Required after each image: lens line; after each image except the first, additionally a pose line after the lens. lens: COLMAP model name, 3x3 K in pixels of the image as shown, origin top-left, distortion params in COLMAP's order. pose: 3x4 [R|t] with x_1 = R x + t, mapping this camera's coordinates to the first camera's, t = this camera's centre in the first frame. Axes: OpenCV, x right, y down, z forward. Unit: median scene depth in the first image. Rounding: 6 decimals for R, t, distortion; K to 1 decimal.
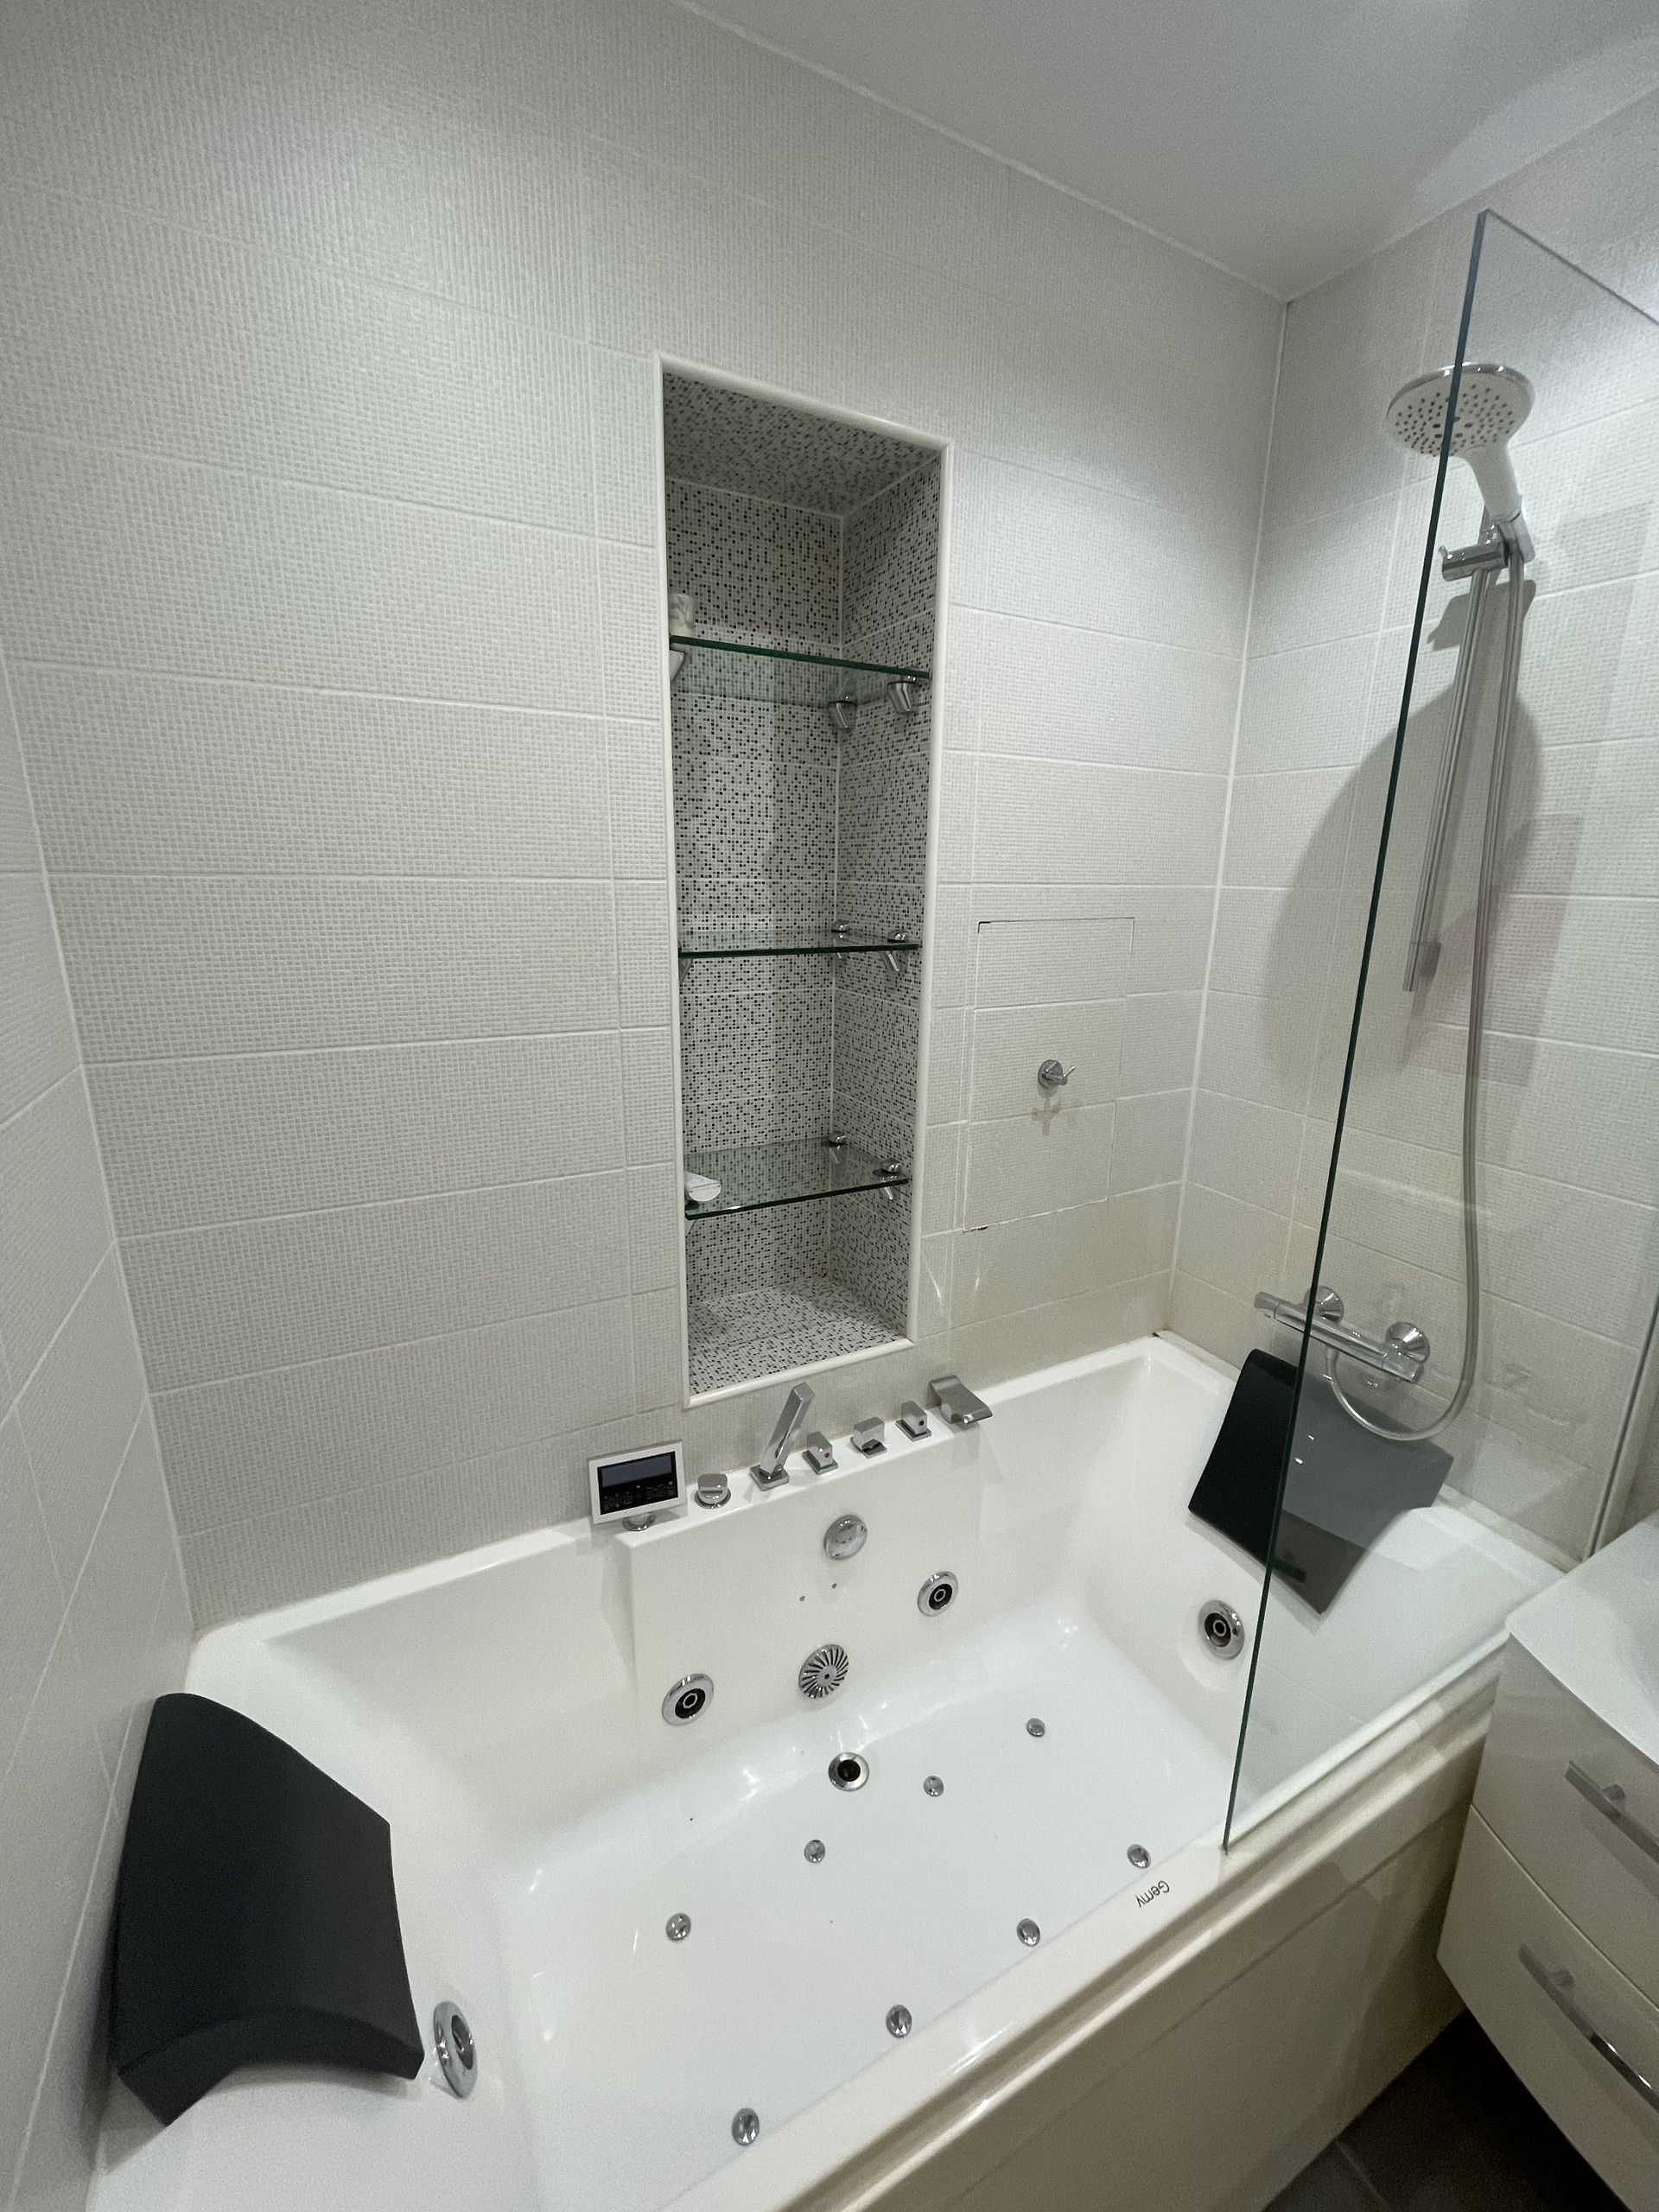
lens RADIAL K [[896.7, 0, 837.2], [0, 896.7, 1099.9], [0, 0, 1]] dist [-0.001835, -0.000304]
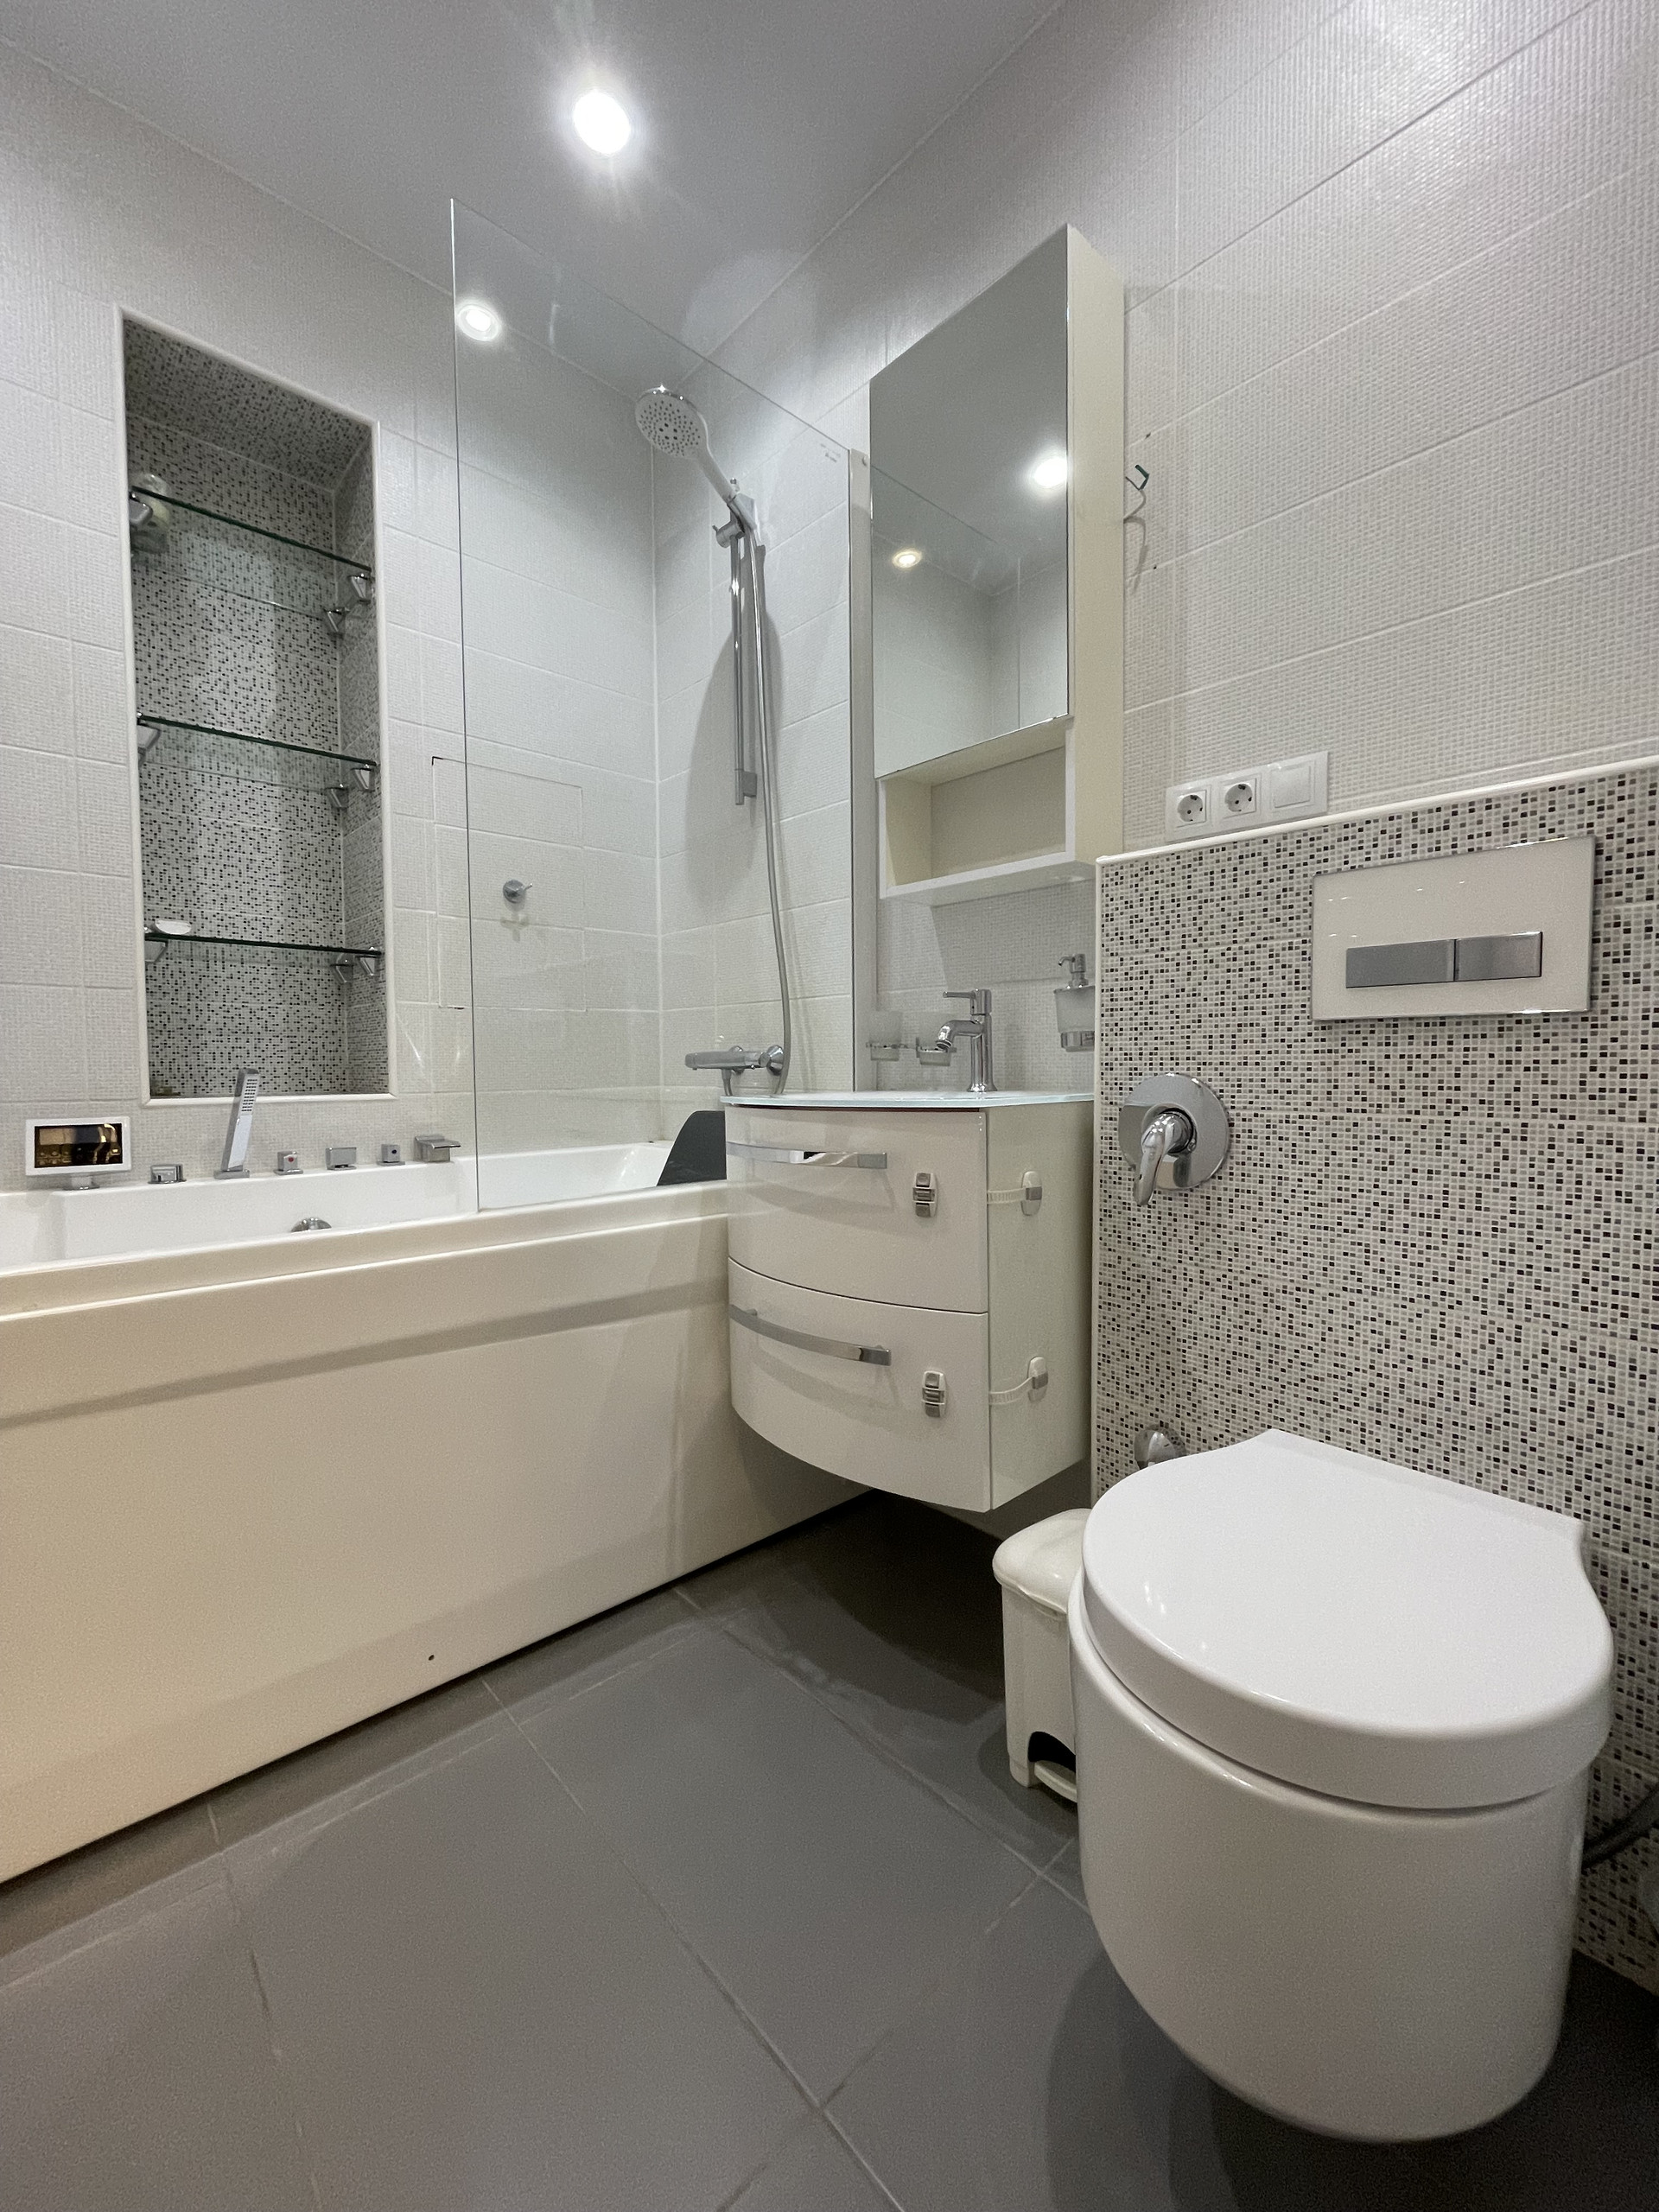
lens RADIAL K [[896.7, 0, 839.4], [0, 896.7, 1096.7], [0, 0, 1]] dist [-0.001835, -0.000304]
pose [[0.966752, -0.032339, 0.253665, 0.377087], [0.083863, 0.977204, -0.195035, 0.587891], [-0.241575, 0.209824, 0.947426, -0.292515]]
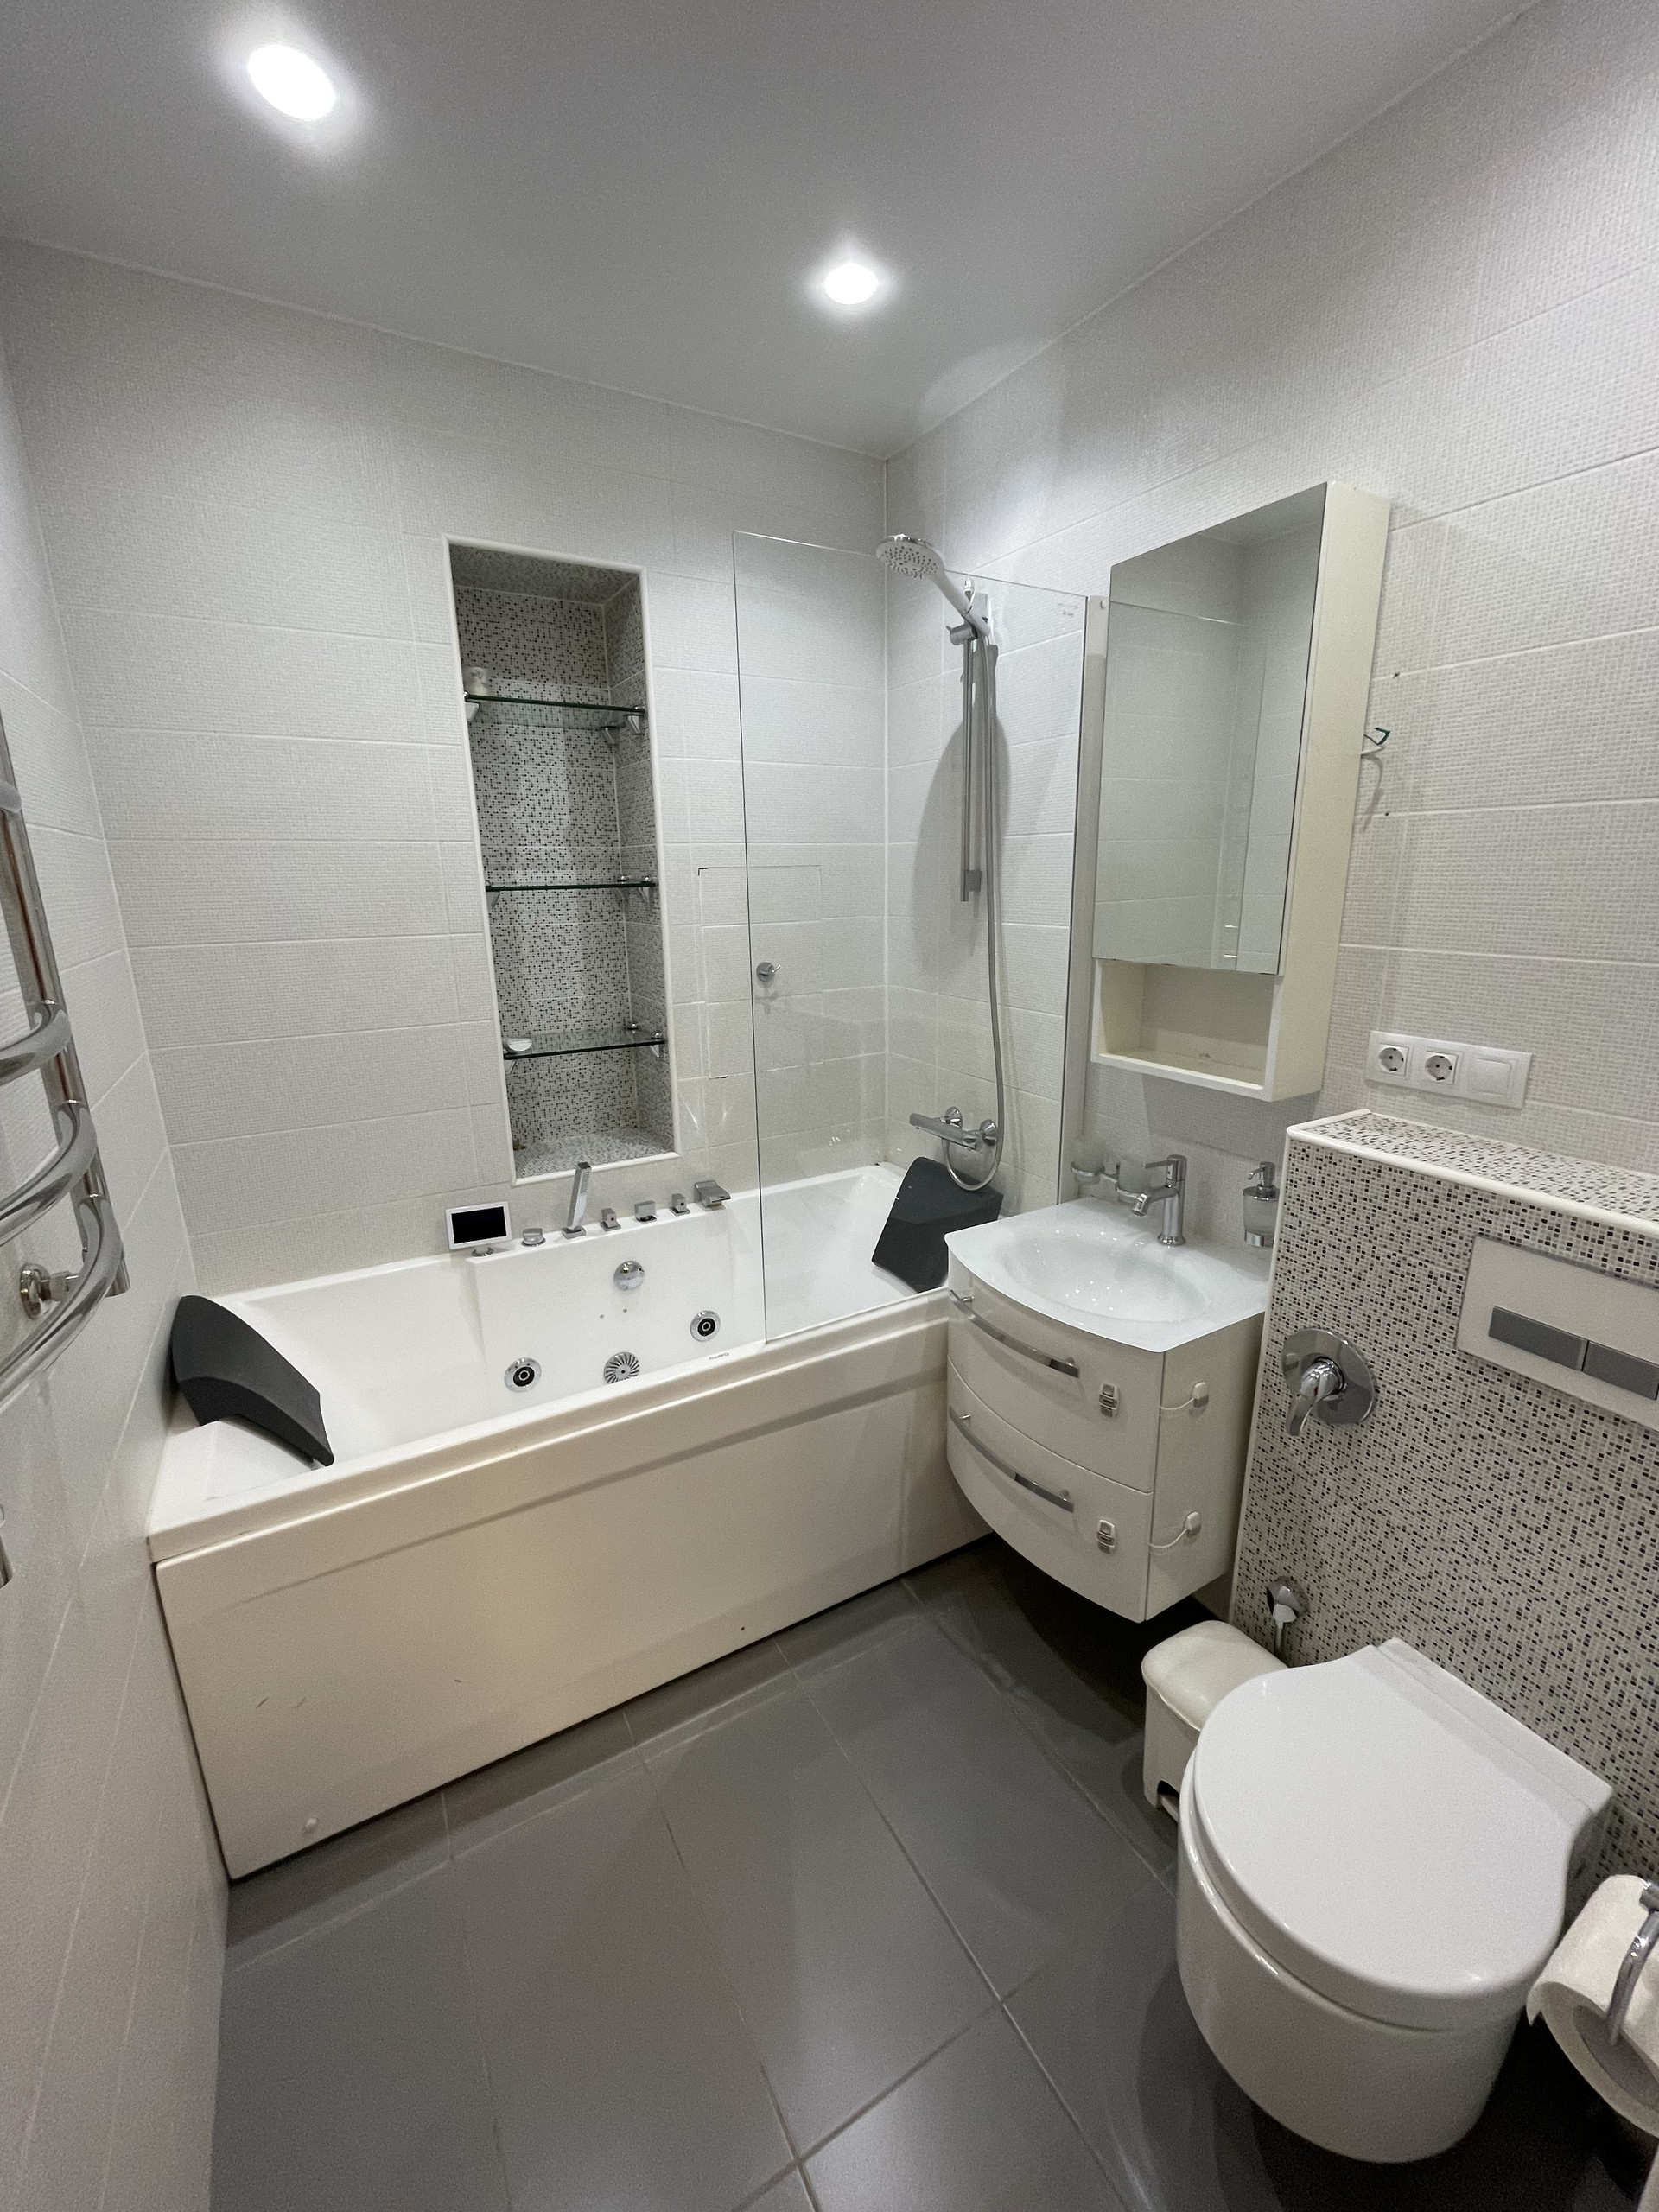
lens RADIAL K [[896.7, 0, 839.4], [0, 896.7, 1099.4], [0, 0, 1]] dist [-0.001835, -0.000304]
pose [[0.998929, -0.036574, 0.028349, 0.331358], [0.036511, 0.999329, 0.002740, 0.195849], [-0.028430, -0.001702, 0.999594, -0.528122]]
